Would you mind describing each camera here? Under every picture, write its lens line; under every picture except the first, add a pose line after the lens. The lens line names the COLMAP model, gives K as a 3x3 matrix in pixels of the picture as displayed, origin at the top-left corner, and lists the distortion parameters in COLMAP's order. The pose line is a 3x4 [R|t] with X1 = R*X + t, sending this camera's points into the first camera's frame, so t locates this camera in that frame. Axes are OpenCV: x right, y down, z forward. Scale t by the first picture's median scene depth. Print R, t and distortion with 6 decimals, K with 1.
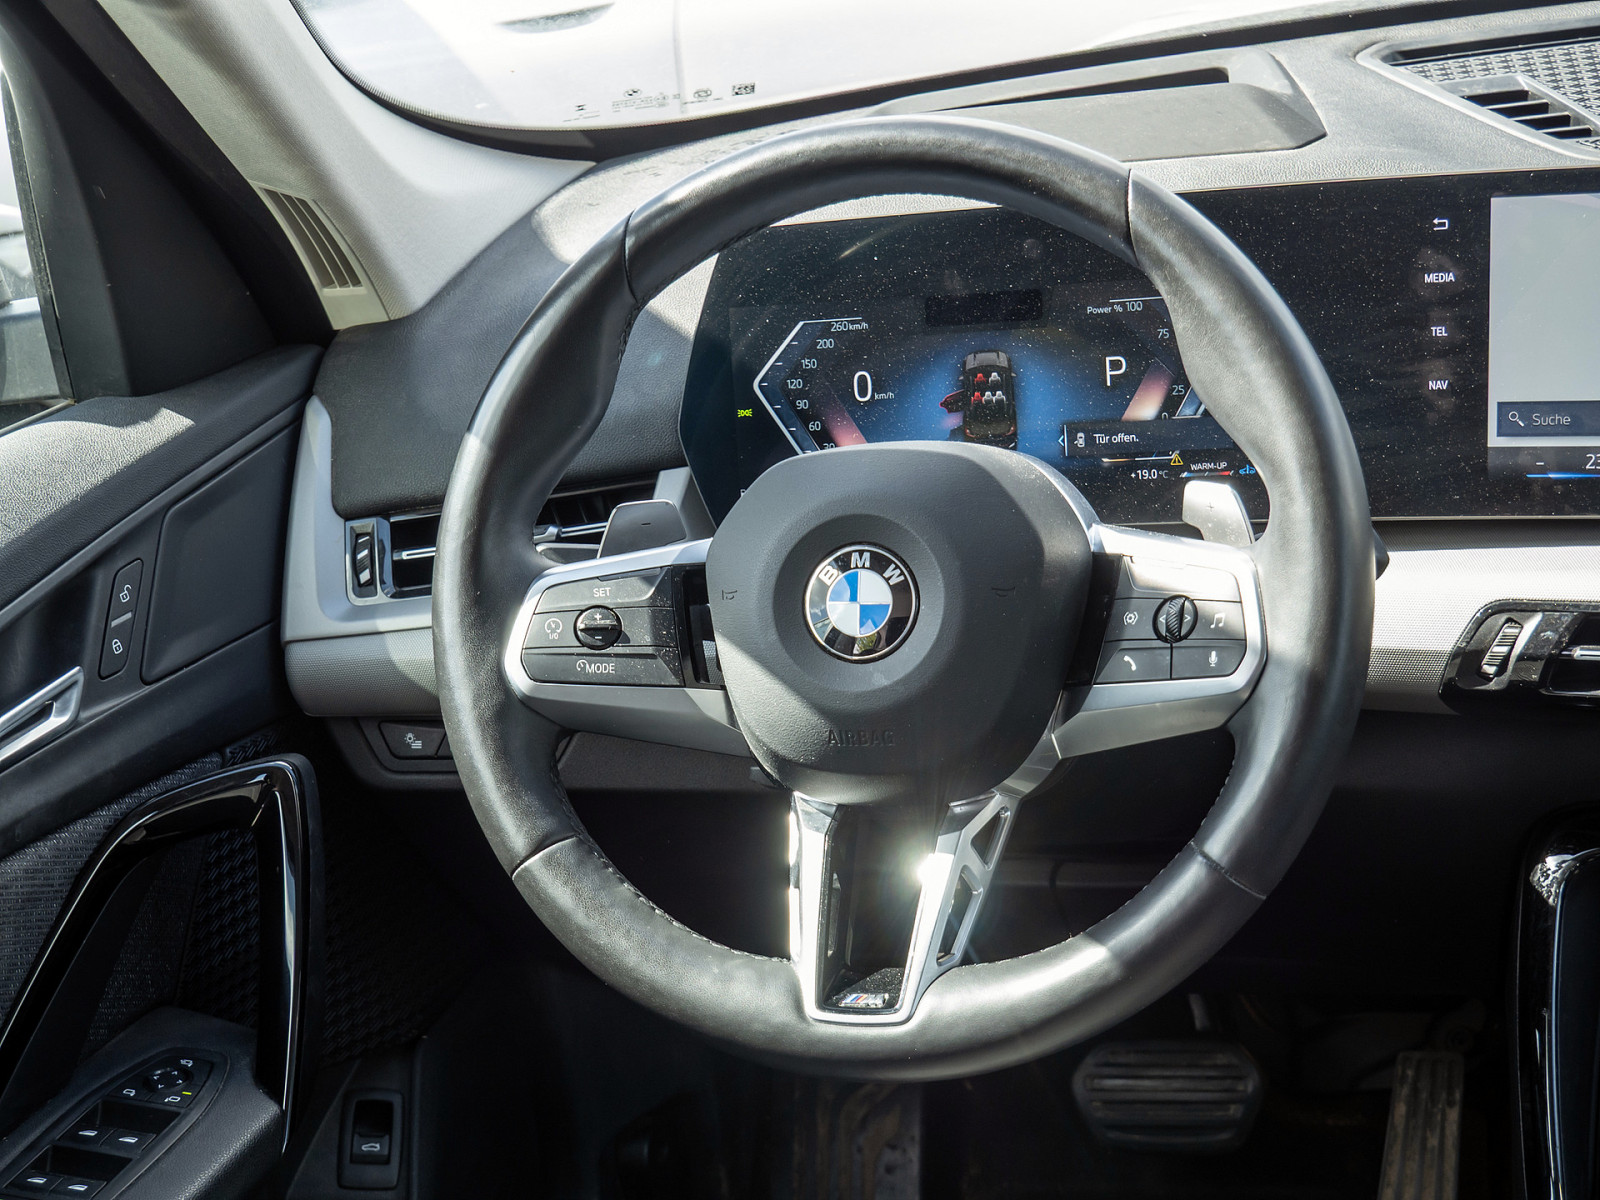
lens RADIAL K [[2564.9, 0, 797.2], [0, 2564.9, 613.4], [0, 0, 1]] dist [0.032839, 0.000000]
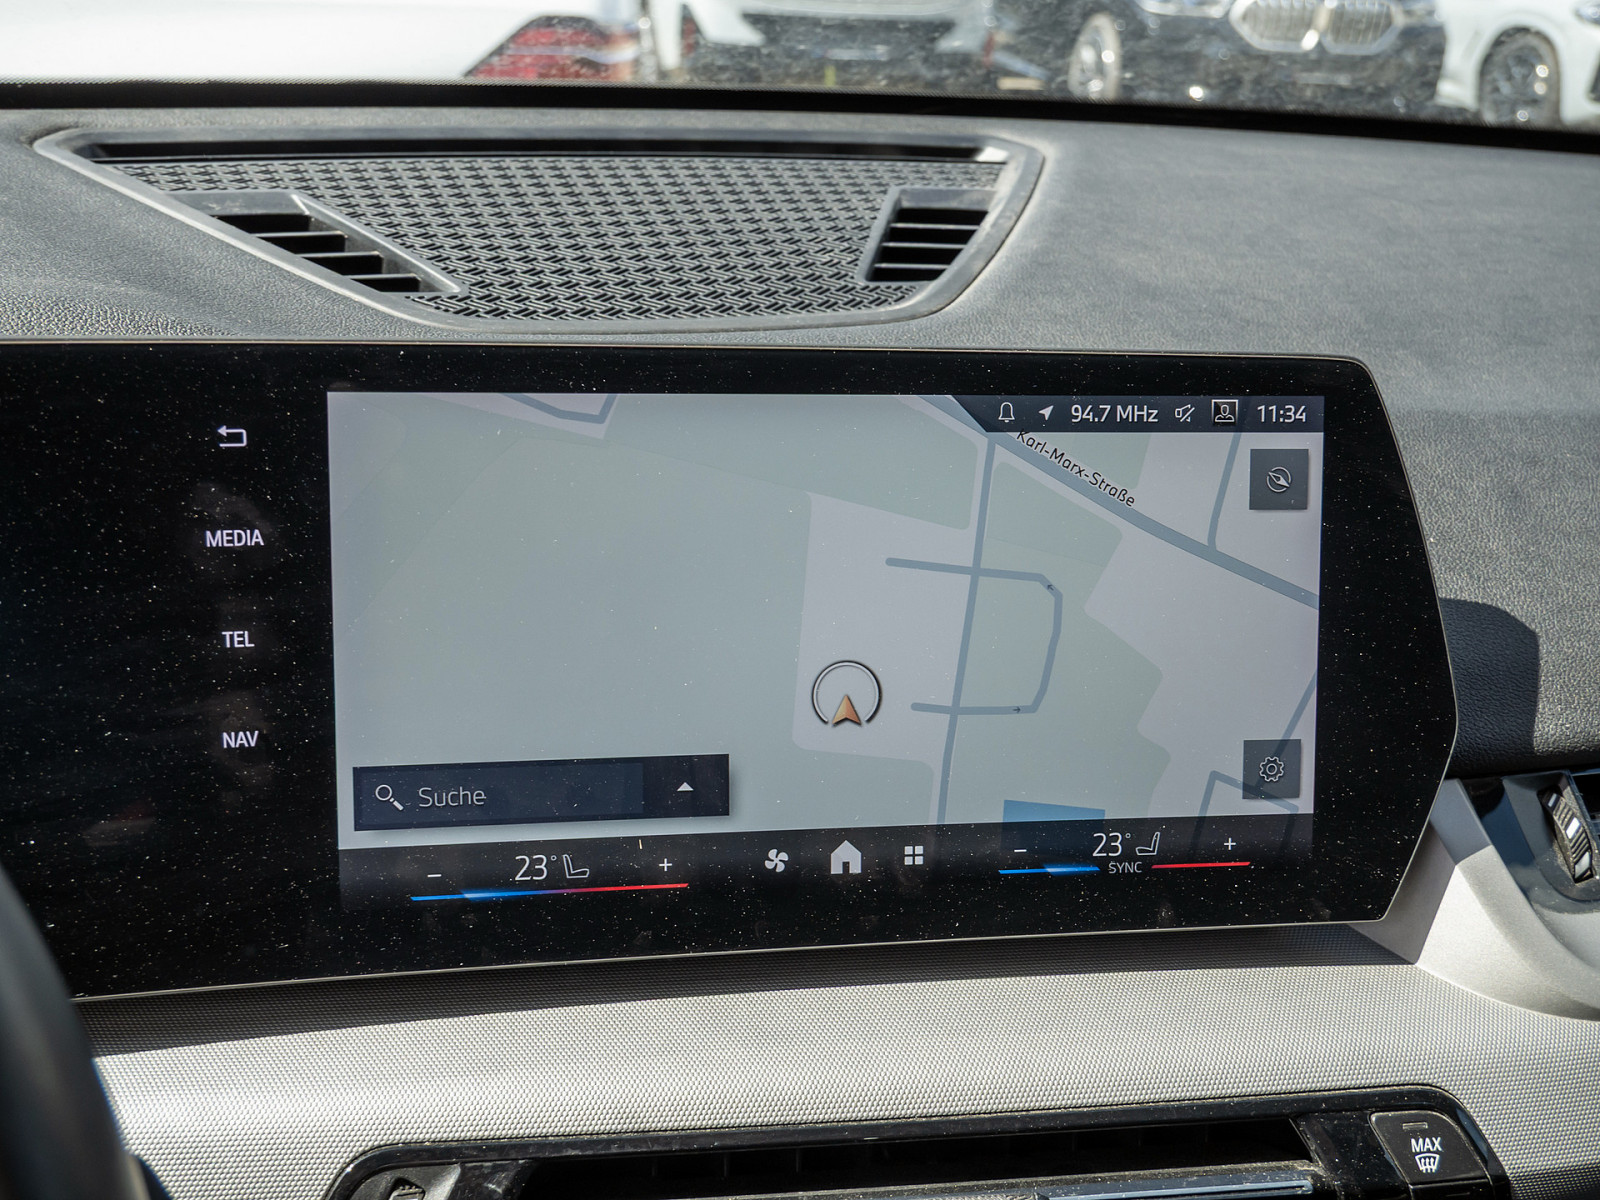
lens RADIAL K [[1817.7, 0, 802.9], [0, 1817.7, 605.1], [0, 0, 1]] dist [0.021287, 0.000000]
pose [[0.816346, -0.036389, 0.576416, 0.127701], [0.043095, 0.999069, 0.002038, -0.111627], [-0.575954, 0.023177, 0.817154, 0.621849]]
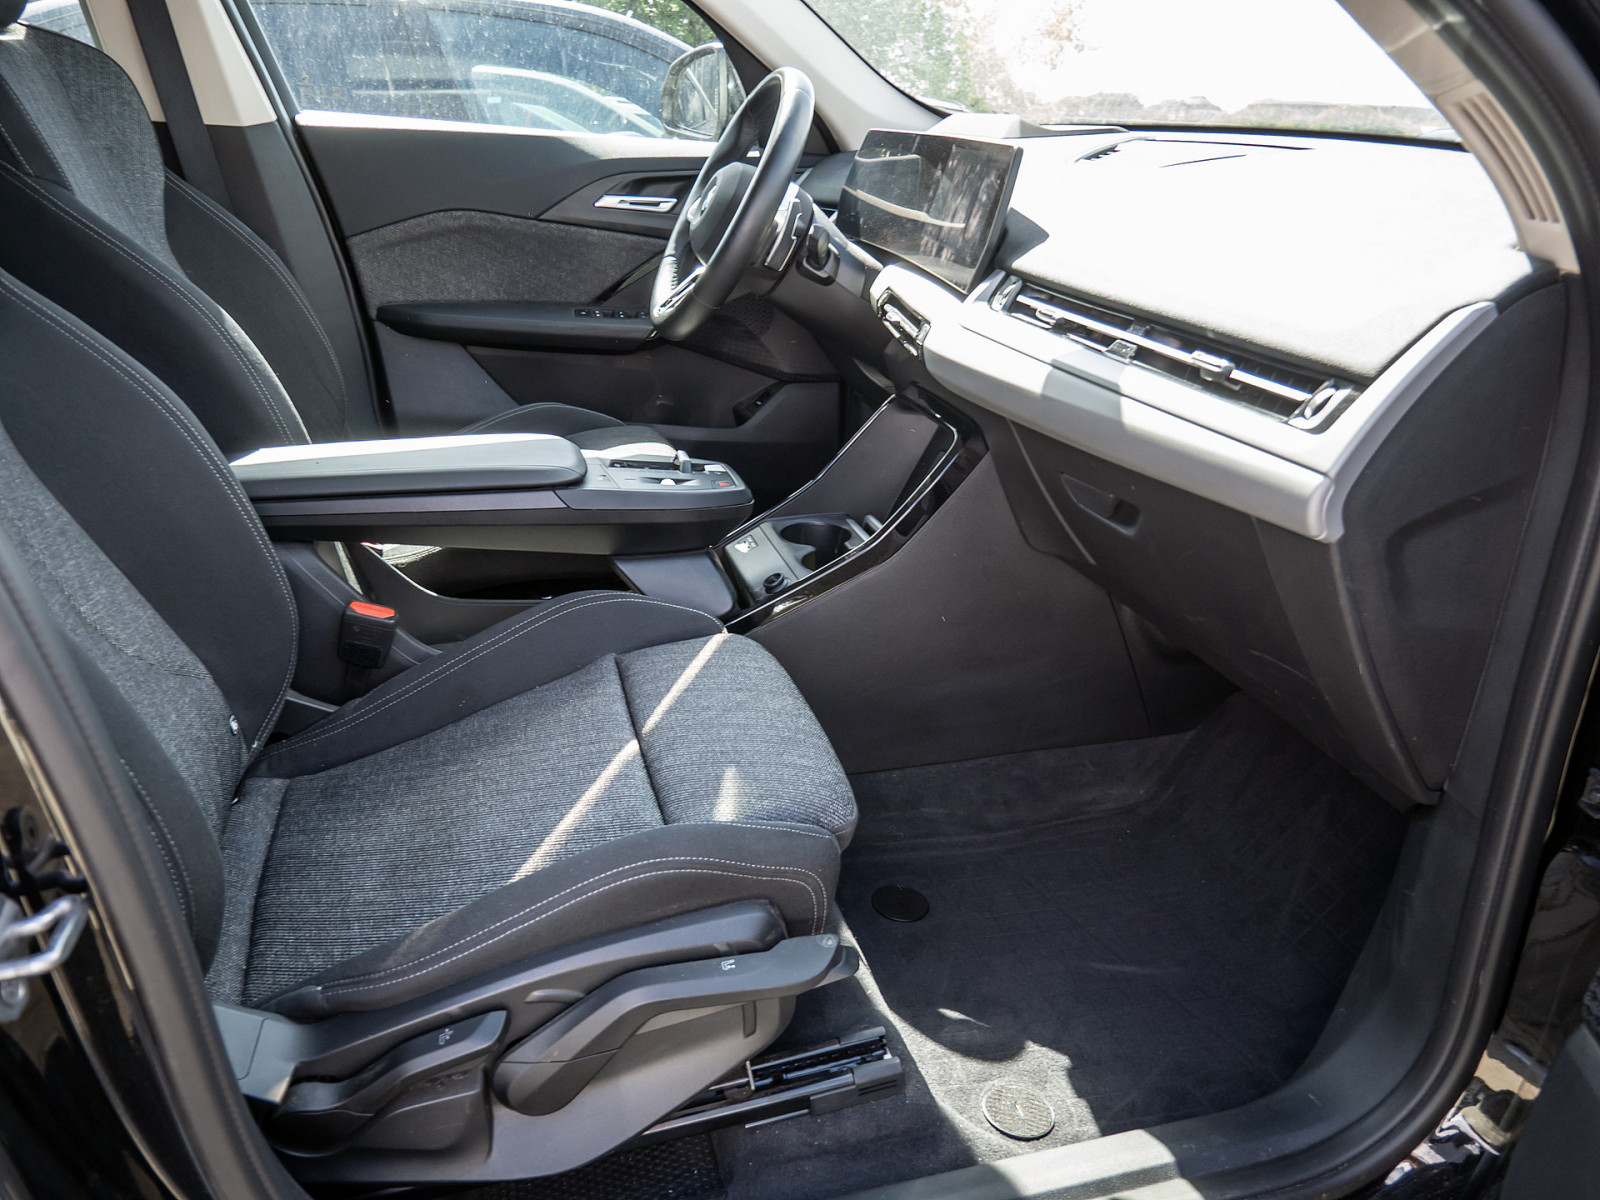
lens RADIAL K [[1164.5, 0, 803.4], [0, 1164.5, 600.9], [0, 0, 1]] dist [-0.041891, 0.005787]
pose [[0.511680, 0.471097, -0.718506, 1.273485], [-0.385117, 0.873315, 0.298339, -0.044977], [0.768029, 0.124055, 0.628285, 0.170833]]
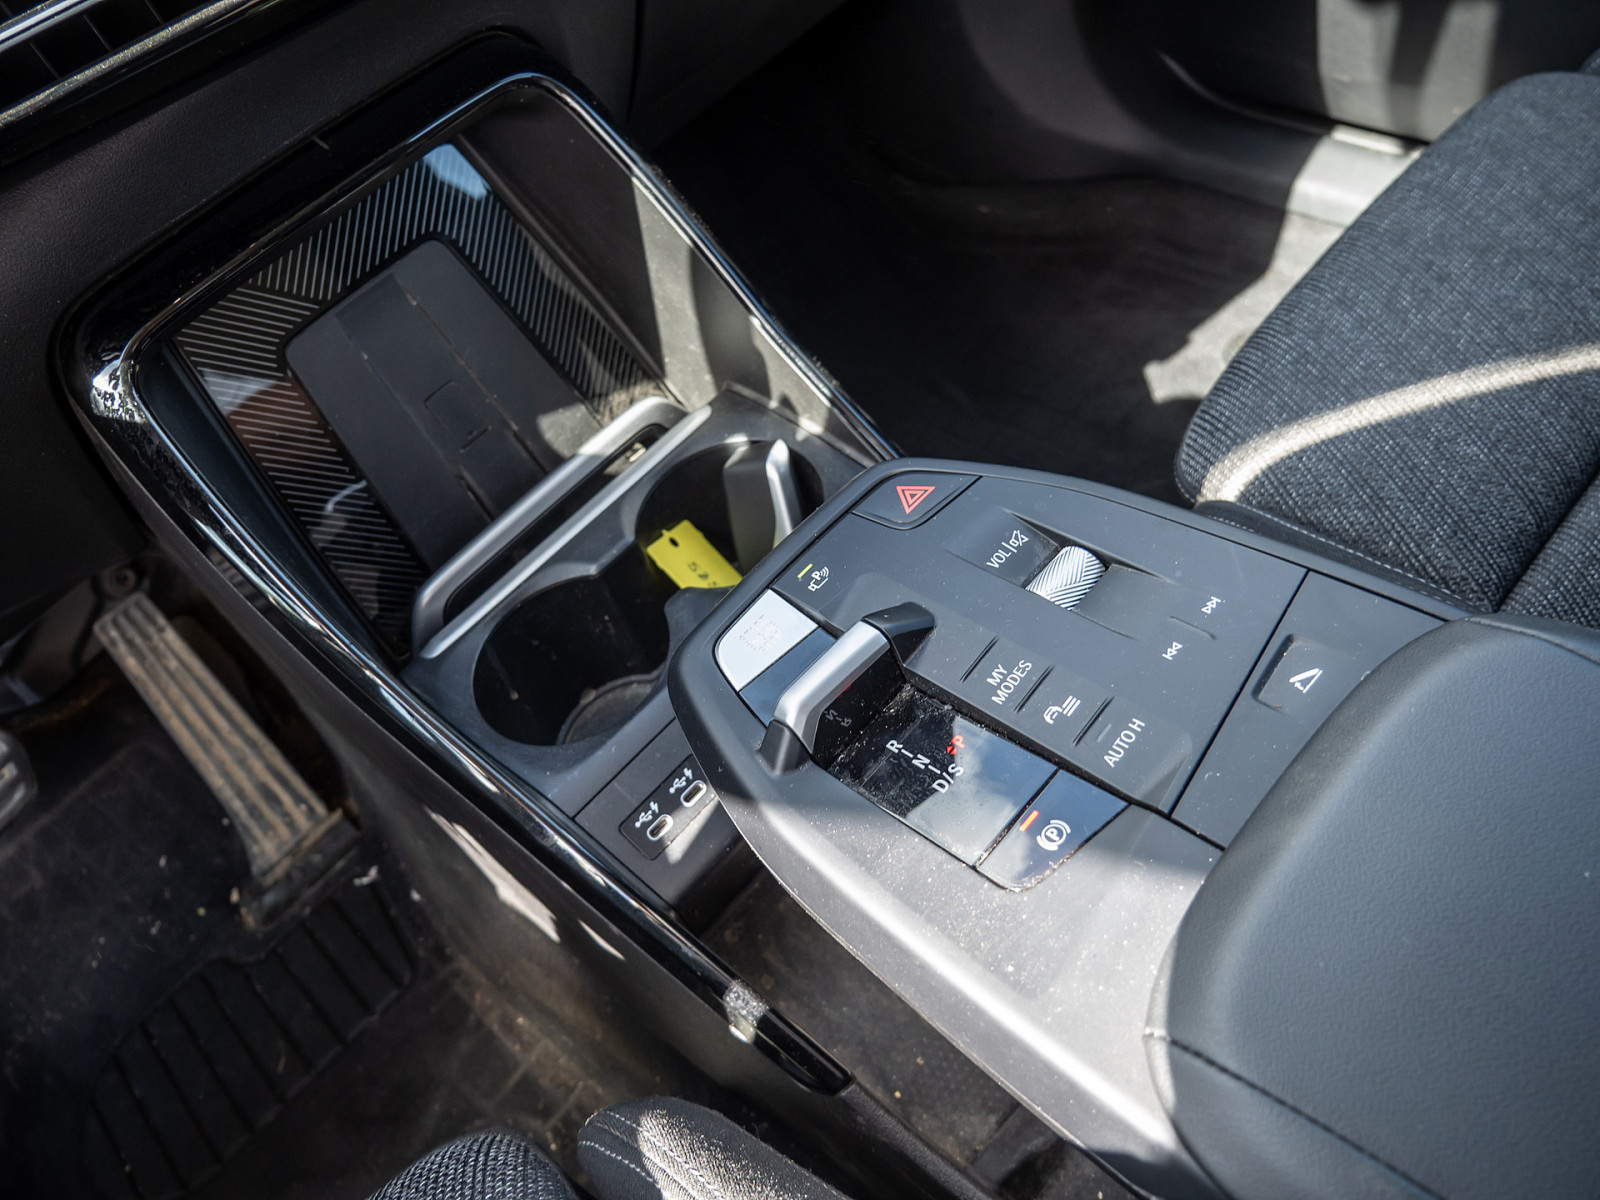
lens RADIAL K [[1164.5, 0, 794.0], [0, 1164.5, 613.7], [0, 0, 1]] dist [-0.041891, 0.005787]
pose [[0.490913, -0.673427, 0.552721, 0.154425], [0.438615, 0.739205, 0.511070, 0.063524], [-0.752742, -0.008460, 0.658261, 0.611494]]
